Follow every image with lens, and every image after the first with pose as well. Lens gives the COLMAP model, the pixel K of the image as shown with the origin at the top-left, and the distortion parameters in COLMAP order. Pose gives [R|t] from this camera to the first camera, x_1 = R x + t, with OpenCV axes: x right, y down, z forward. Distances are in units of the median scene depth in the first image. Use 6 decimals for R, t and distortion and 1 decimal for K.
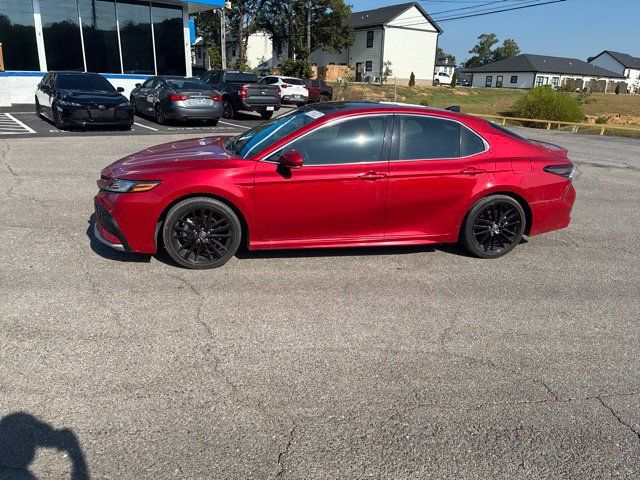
lens RADIAL K [[482.5, 0, 323.5], [0, 482.5, 248.6], [0, 0, 1]] dist [0.048280, -0.059738]
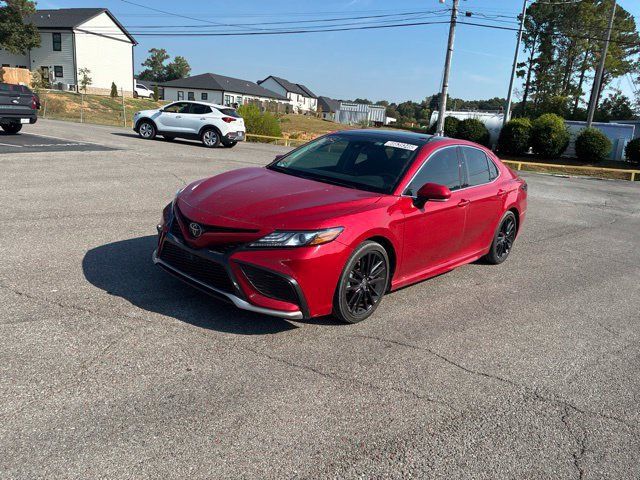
lens RADIAL K [[484.4, 0, 322.7], [0, 484.4, 241.9], [0, 0, 1]] dist [0.050242, -0.063263]
pose [[0.808371, -0.116601, 0.577010, -0.076963], [0.138764, 0.990309, 0.005716, -0.011014], [-0.572084, 0.075448, 0.816717, 0.030415]]
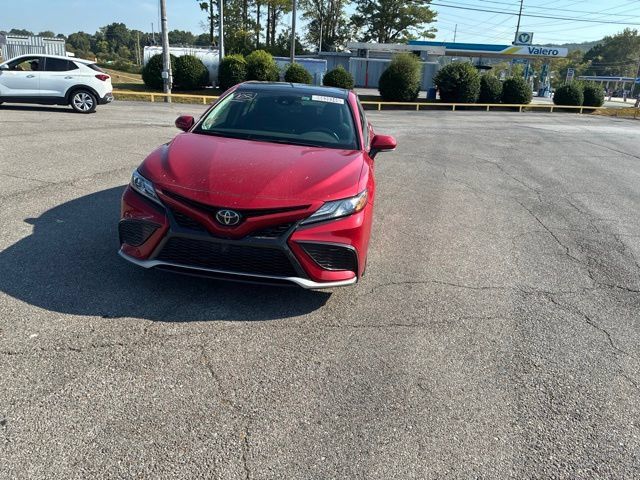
lens RADIAL K [[490.5, 0, 320.2], [0, 490.5, 232.7], [0, 0, 1]] dist [0.044812, -0.062424]
pose [[0.328561, -0.302844, 0.894613, -0.106393], [0.256409, 0.940227, 0.224115, -0.025465], [-0.909012, 0.155751, 0.386574, 0.067613]]
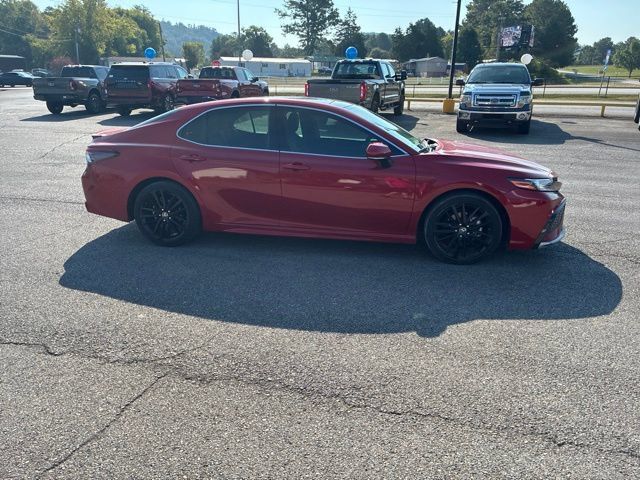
lens RADIAL K [[486.7, 0, 316.5], [0, 486.7, 237.6], [0, 0, 1]] dist [0.046617, -0.064572]
pose [[-0.925775, -0.158141, 0.343413, -0.039613], [0.080951, 0.804342, 0.588626, -0.073073], [-0.369308, 0.572735, -0.731838, 0.210988]]
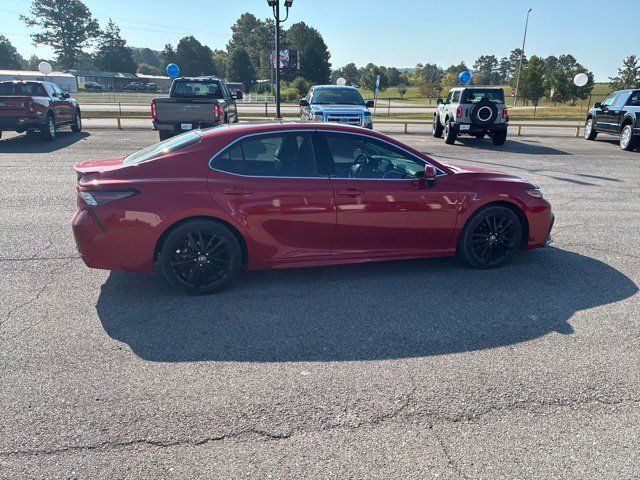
lens RADIAL K [[490.7, 0, 319.9], [0, 490.7, 242.2], [0, 0, 1]] dist [0.049667, -0.064465]
pose [[-0.996123, -0.034717, -0.080828, 0.012700], [-0.074664, 0.819533, 0.568147, -0.073706], [0.046517, 0.571980, -0.818948, 0.217160]]
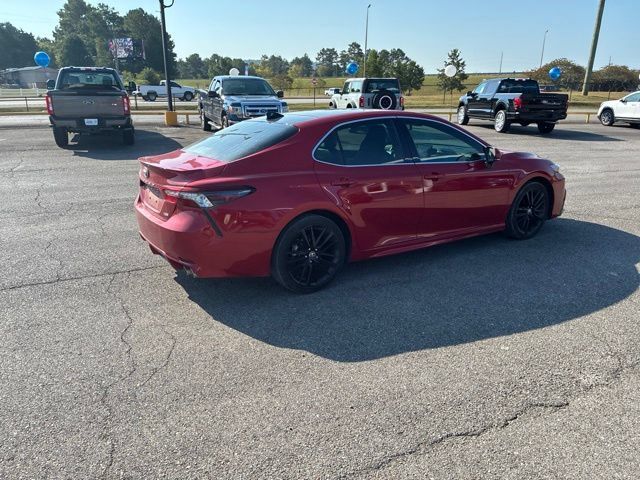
lens RADIAL K [[488.9, 0, 321.6], [0, 488.9, 248.3], [0, 0, 1]] dist [0.048827, -0.068418]
pose [[-0.931115, 0.067057, -0.358509, 0.056161], [-0.155800, 0.815631, 0.557201, -0.067283], [0.329775, 0.574674, -0.748998, 0.208006]]
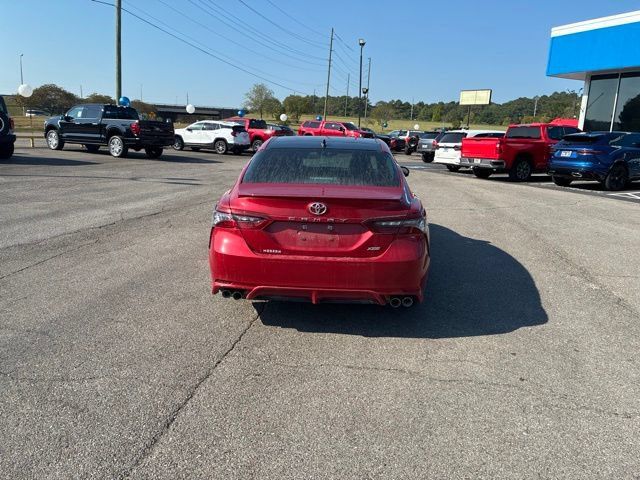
lens RADIAL K [[481.4, 0, 322.7], [0, 481.4, 241.0], [0, 0, 1]] dist [0.022410, -0.004843]
pose [[-0.235193, 0.165291, -0.957791, 0.122093], [-0.361970, 0.899651, 0.244142, -0.038891], [0.902032, 0.404112, -0.151761, 0.139426]]
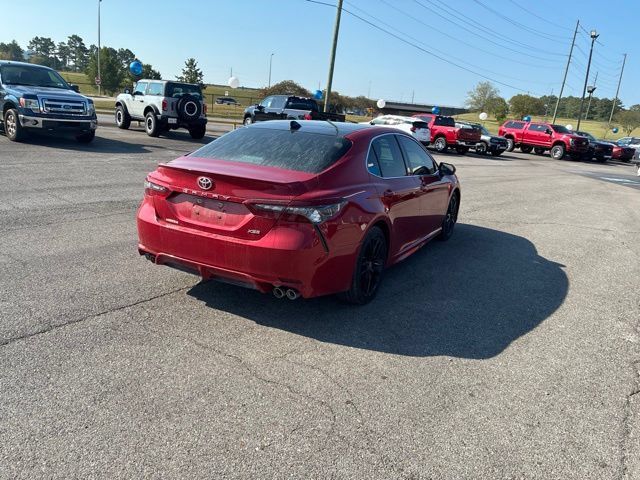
lens RADIAL K [[482.5, 0, 323.5], [0, 482.5, 248.6], [0, 0, 1]] dist [0.048280, -0.059738]
pose [[-0.621556, 0.113528, -0.775100, 0.098835], [-0.358312, 0.838673, 0.410171, -0.053080], [0.696621, 0.532672, -0.480604, 0.177769]]
